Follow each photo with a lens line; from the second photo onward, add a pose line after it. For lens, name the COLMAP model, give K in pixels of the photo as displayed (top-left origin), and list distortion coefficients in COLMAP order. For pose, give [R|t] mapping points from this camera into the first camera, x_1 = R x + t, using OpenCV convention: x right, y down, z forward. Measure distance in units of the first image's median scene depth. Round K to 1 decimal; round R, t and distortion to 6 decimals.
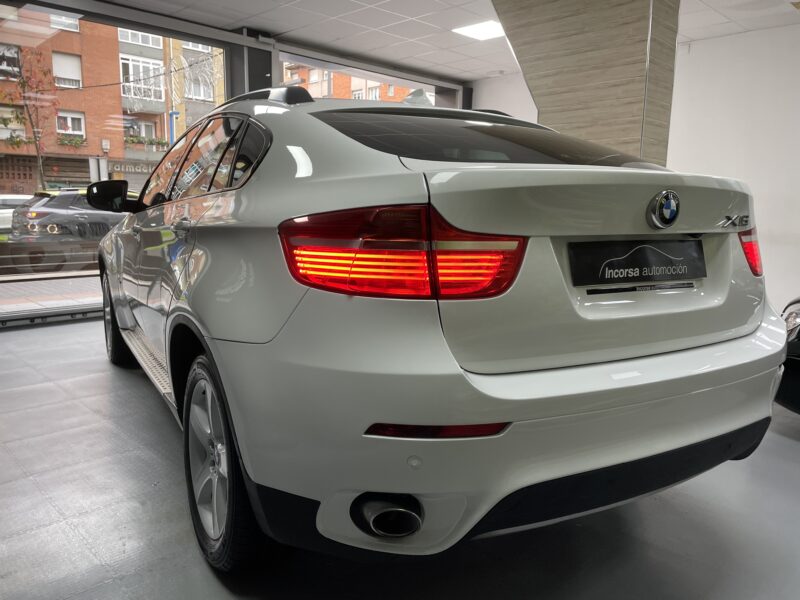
lens RADIAL K [[604.1, 0, 395.1], [0, 604.1, 296.3], [0, 0, 1]] dist [0.077014, -0.098480]
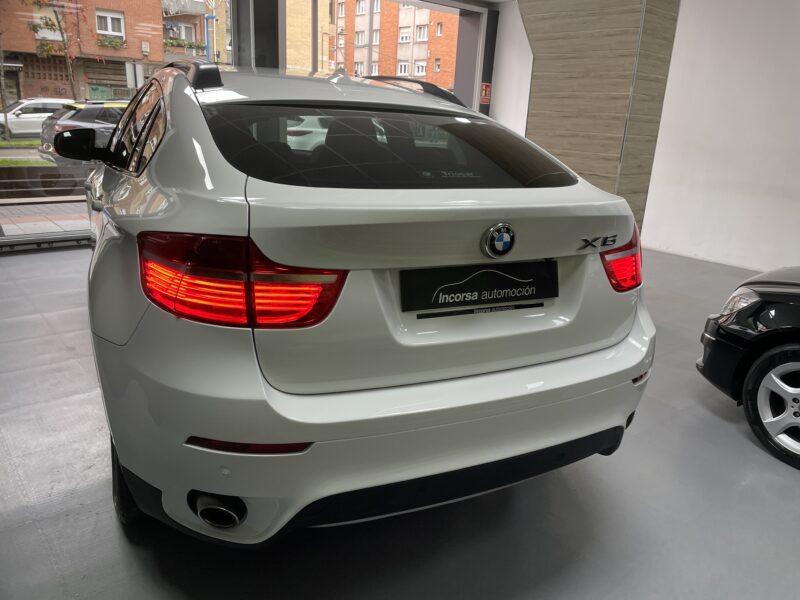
lens RADIAL K [[604.1, 0, 404.9], [0, 604.1, 293.3], [0, 0, 1]] dist [0.077014, -0.098480]
pose [[0.996982, 0.054483, -0.055308, 0.156051], [-0.046447, 0.989424, 0.137418, -0.085424], [0.062210, -0.134434, 0.988968, -0.018669]]
